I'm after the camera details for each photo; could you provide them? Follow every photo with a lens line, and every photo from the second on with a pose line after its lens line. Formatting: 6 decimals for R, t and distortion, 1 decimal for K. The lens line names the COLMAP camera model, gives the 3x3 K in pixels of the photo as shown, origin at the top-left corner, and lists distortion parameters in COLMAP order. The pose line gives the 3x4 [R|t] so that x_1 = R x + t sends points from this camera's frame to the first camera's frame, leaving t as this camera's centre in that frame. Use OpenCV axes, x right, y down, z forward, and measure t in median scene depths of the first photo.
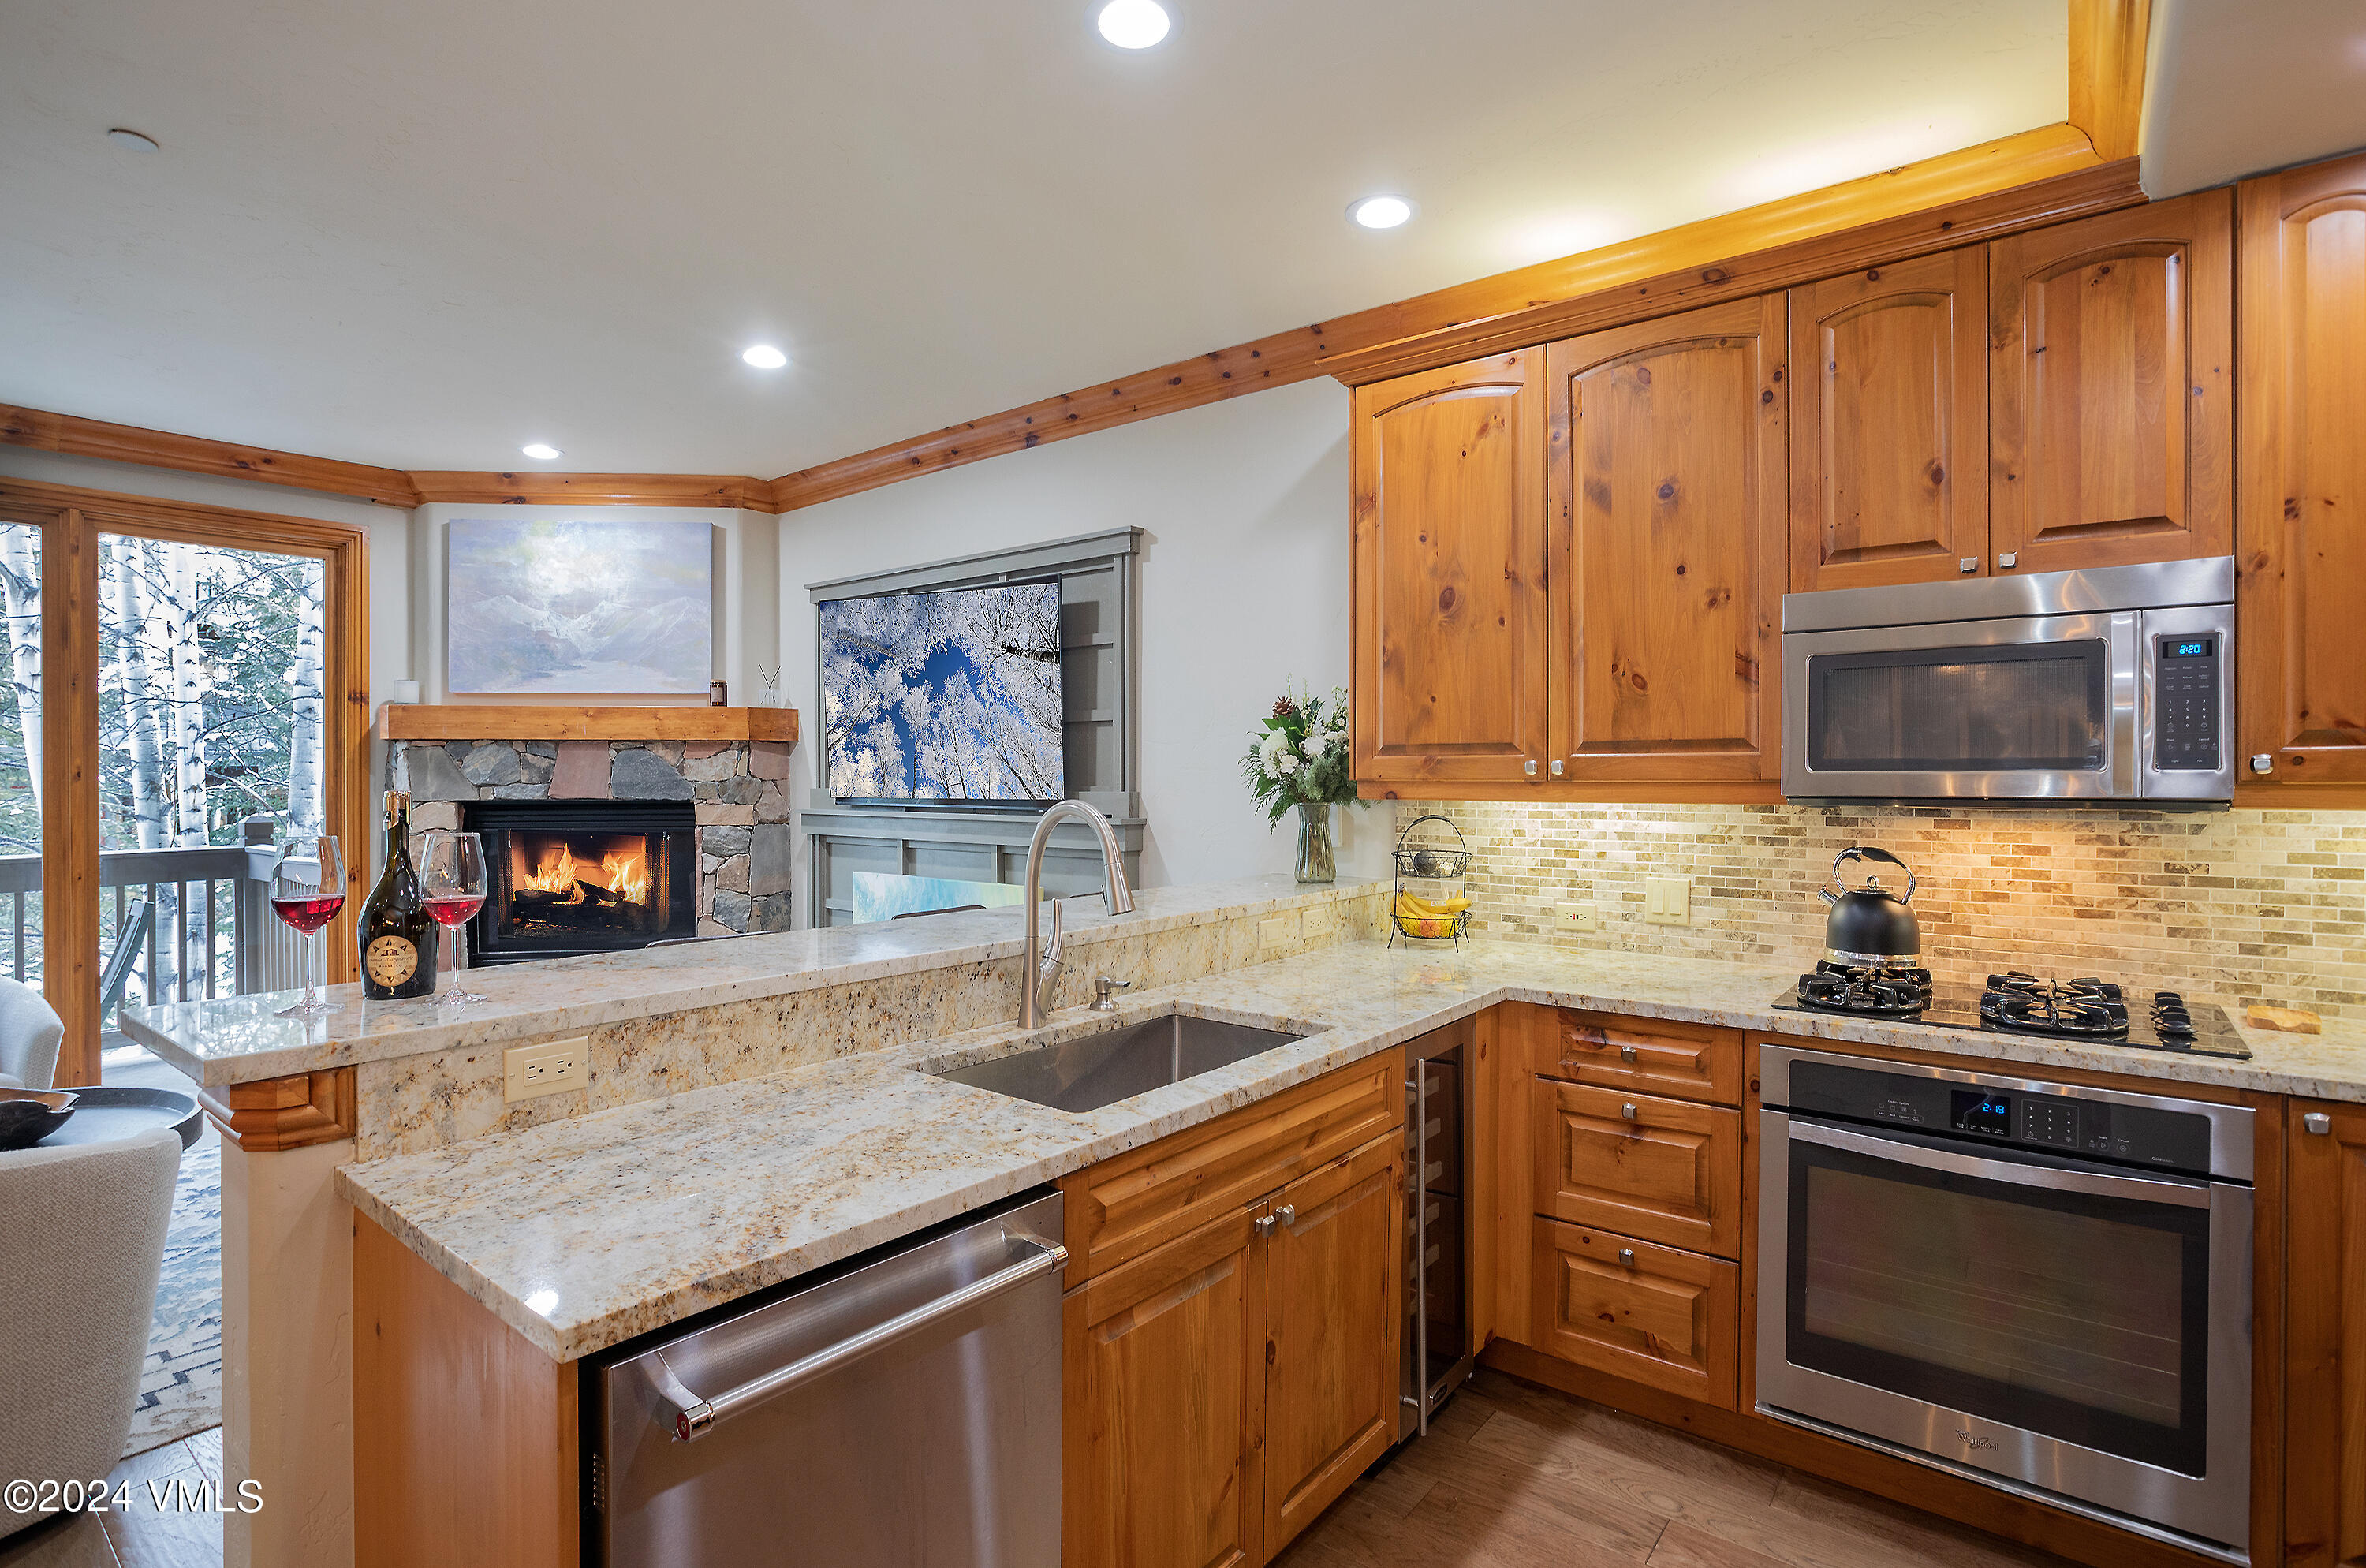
lens RADIAL K [[1151.2, 0, 1183.4], [0, 1151.2, 781.5], [0, 0, 1]] dist [-0.044194, 0.015859]
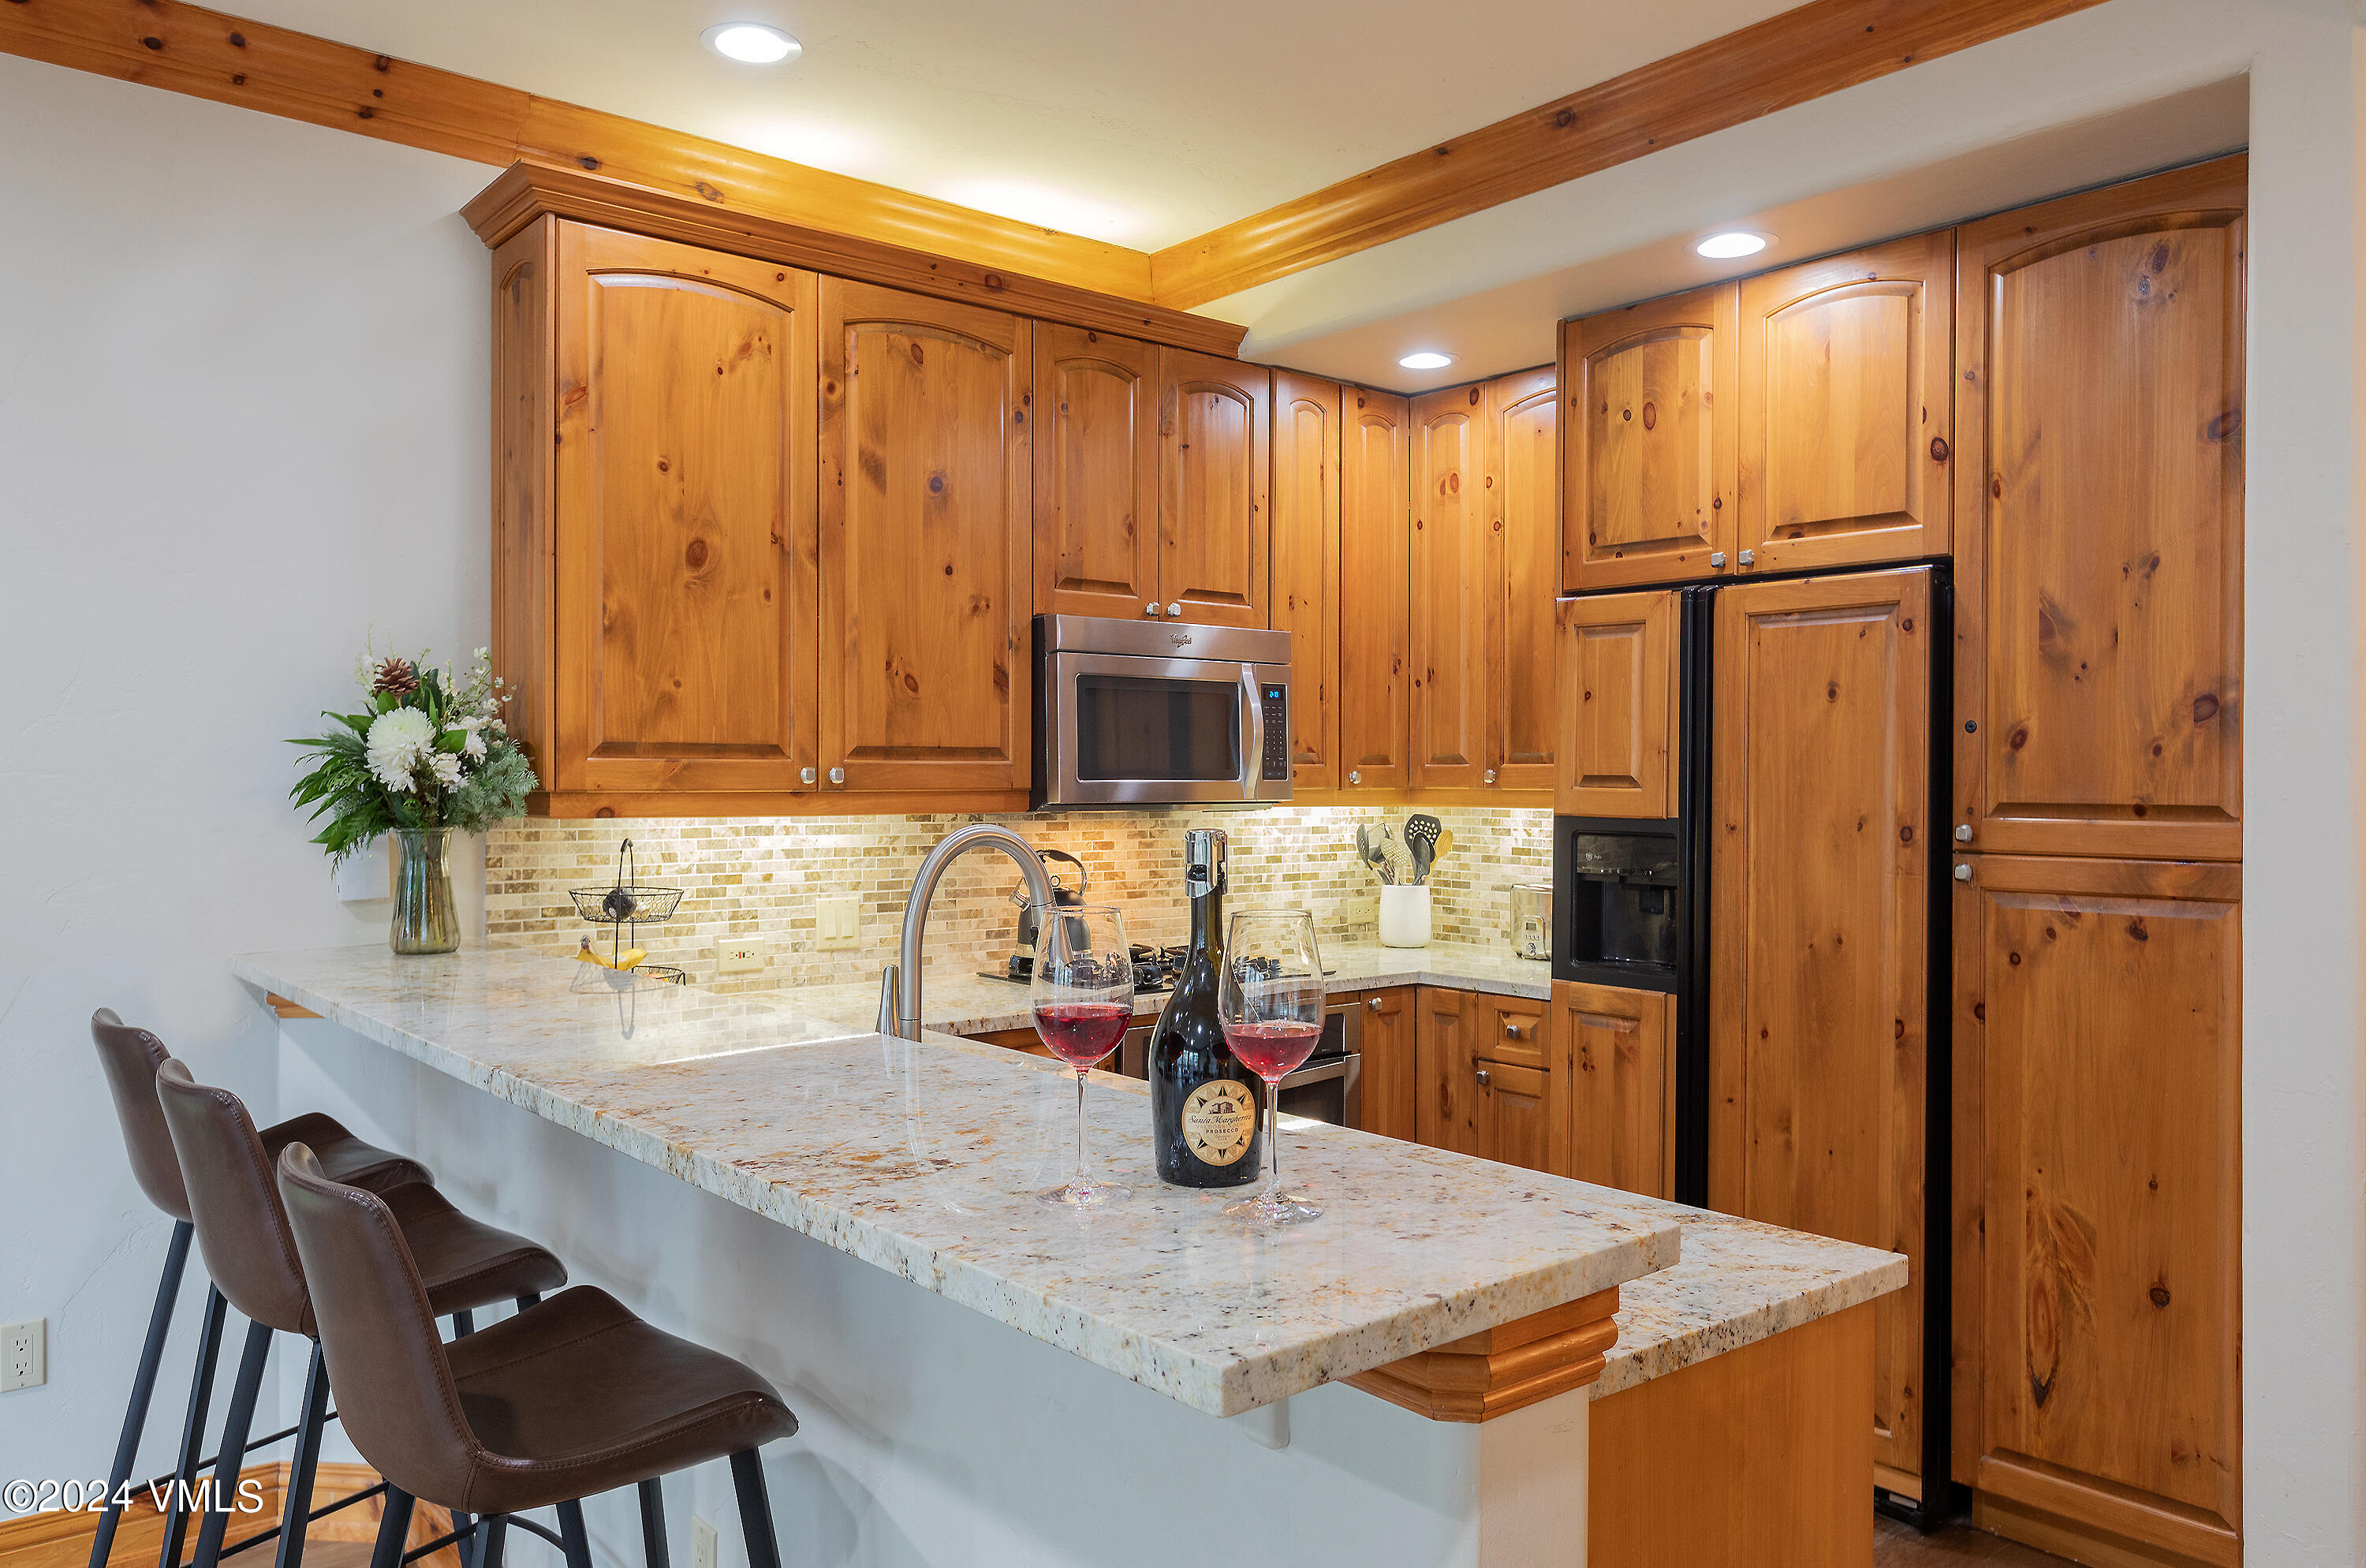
lens RADIAL K [[1691.8, 0, 1182.8], [0, 1691.8, 784.0], [0, 0, 1]] dist [-0.000214, 0.000533]
pose [[0.206086, -0.004665, 0.978523, -0.791647], [0.002186, 0.999988, 0.004307, -0.009776], [-0.978531, 0.001251, 0.206094, 0.442433]]
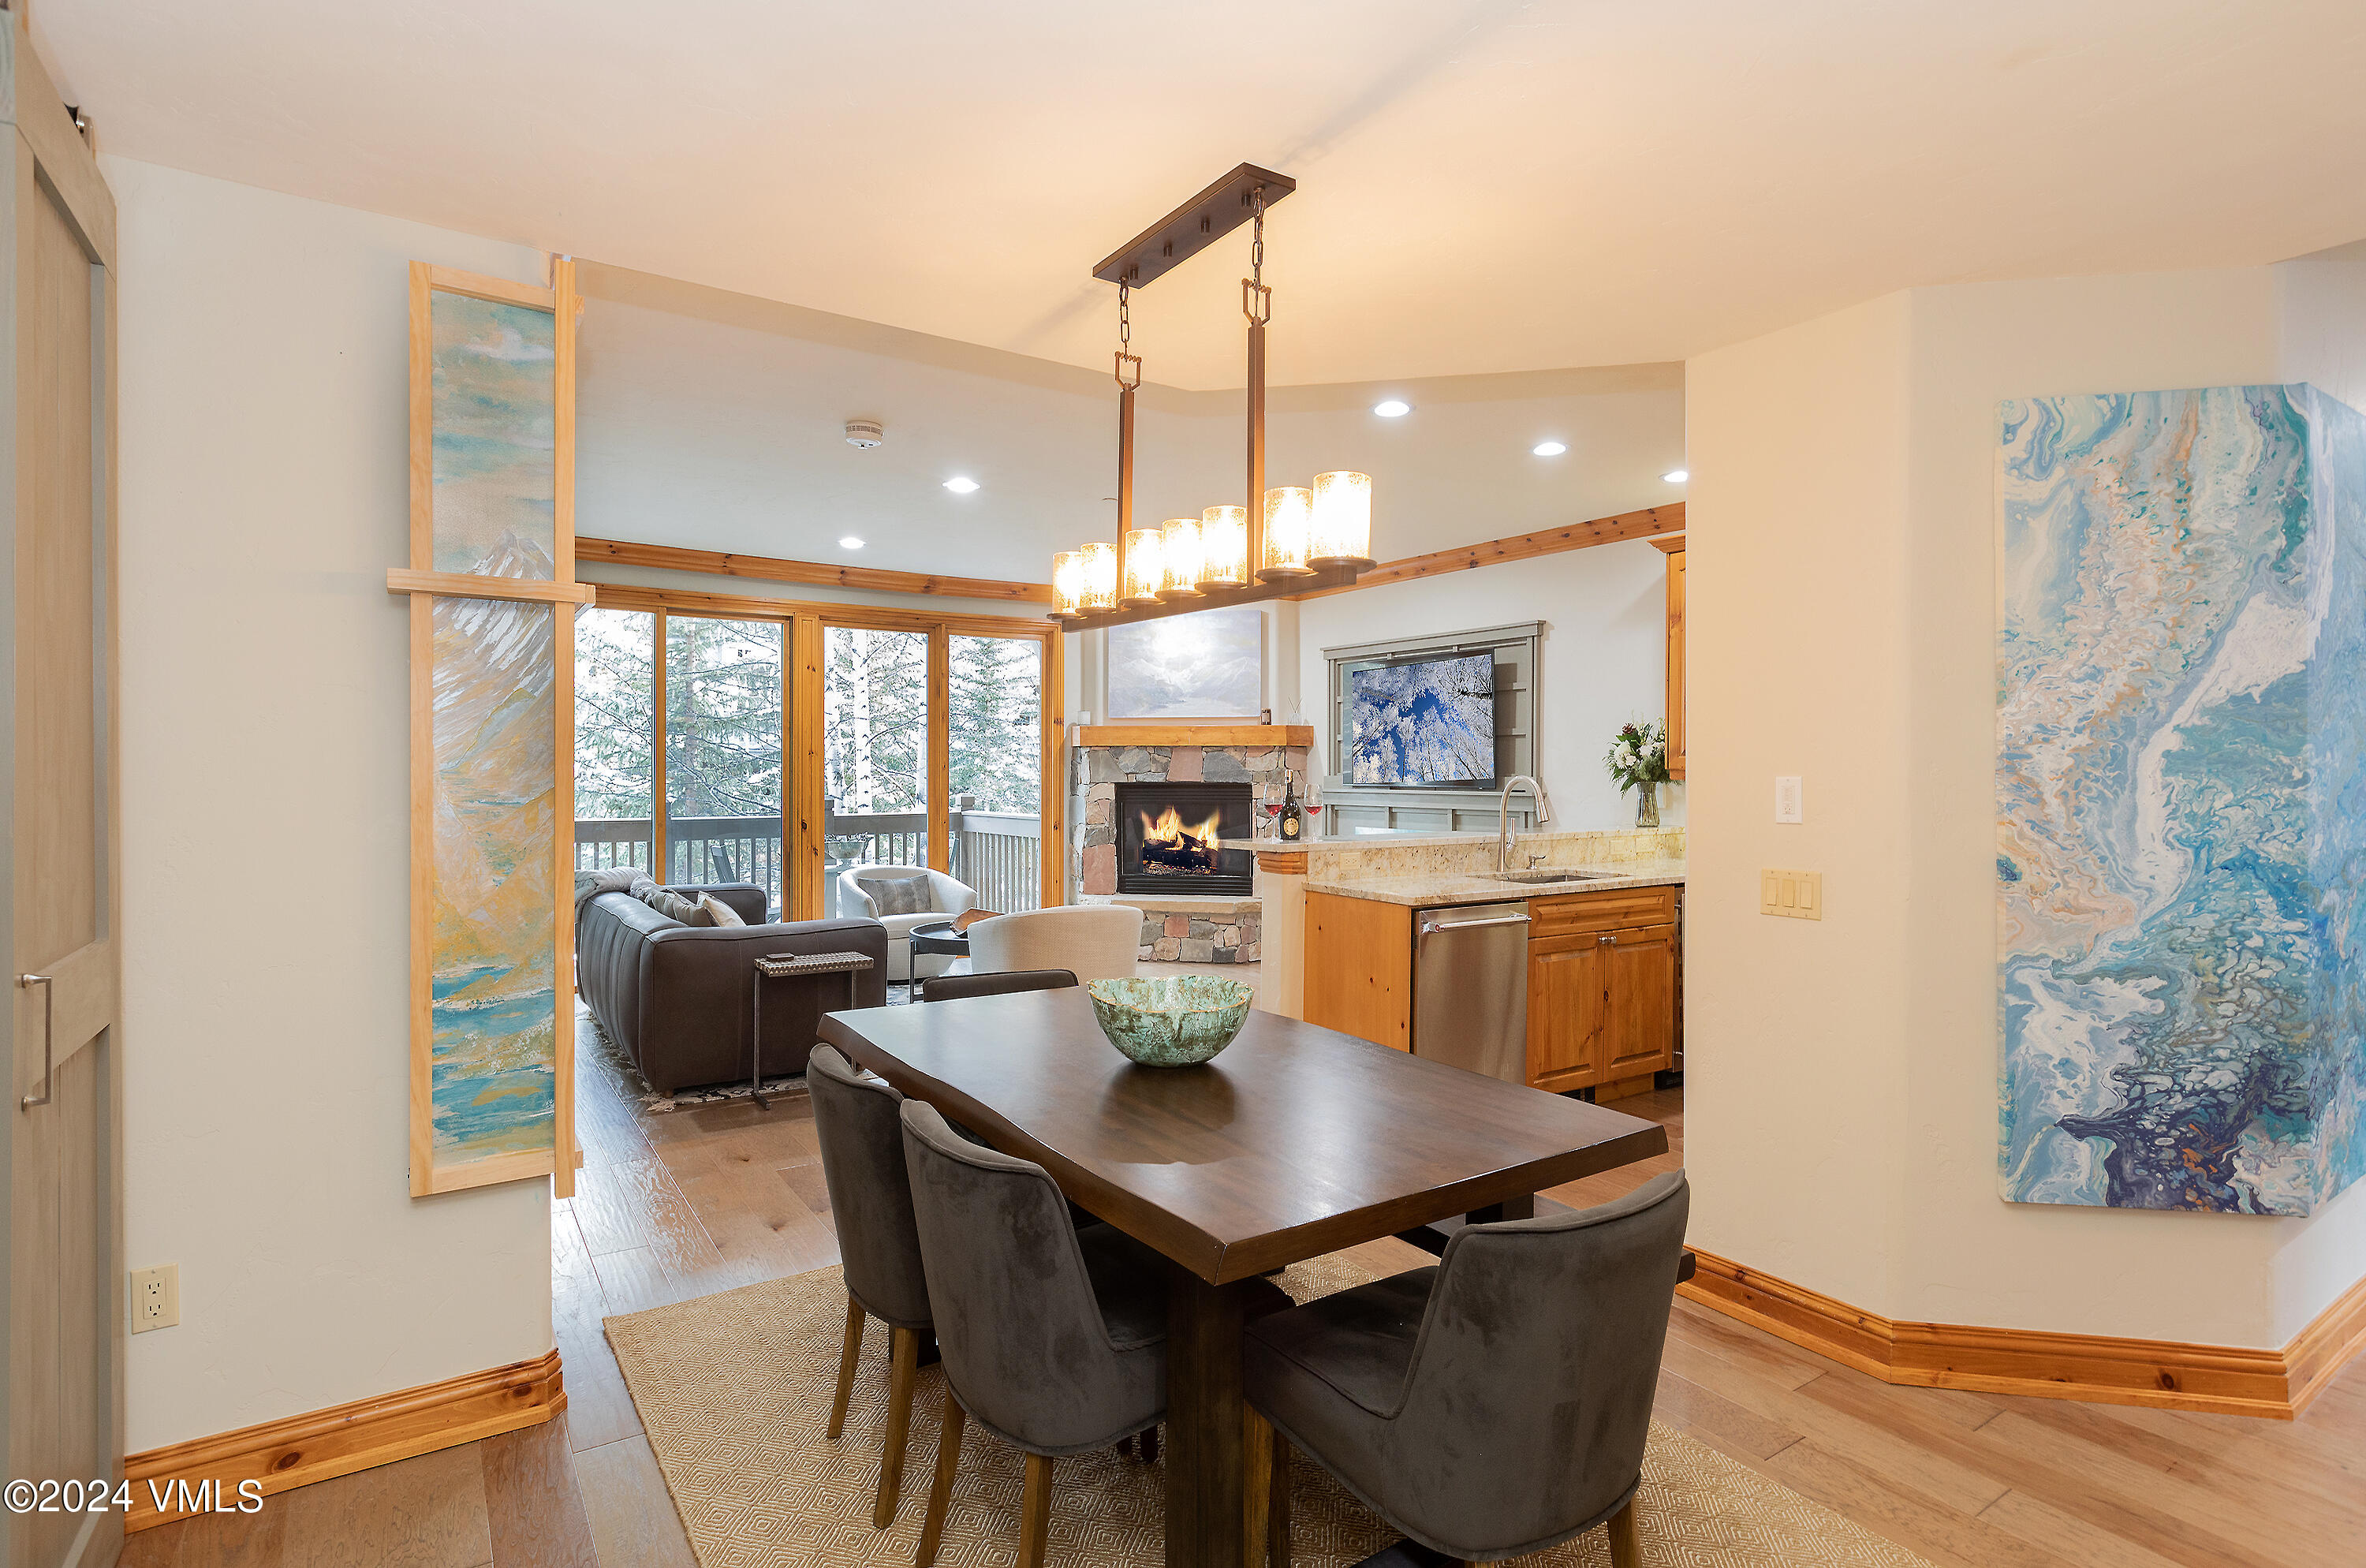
lens RADIAL K [[1188.1, 0, 1186.4], [0, 1188.1, 777.5], [0, 0, 1]] dist [0.000370, -0.000009]
pose [[0.952141, 0.003698, -0.305636, -0.003598], [-0.003928, 0.999992, -0.000135, 0.015457], [0.305633, 0.001329, 0.952148, -1.078378]]
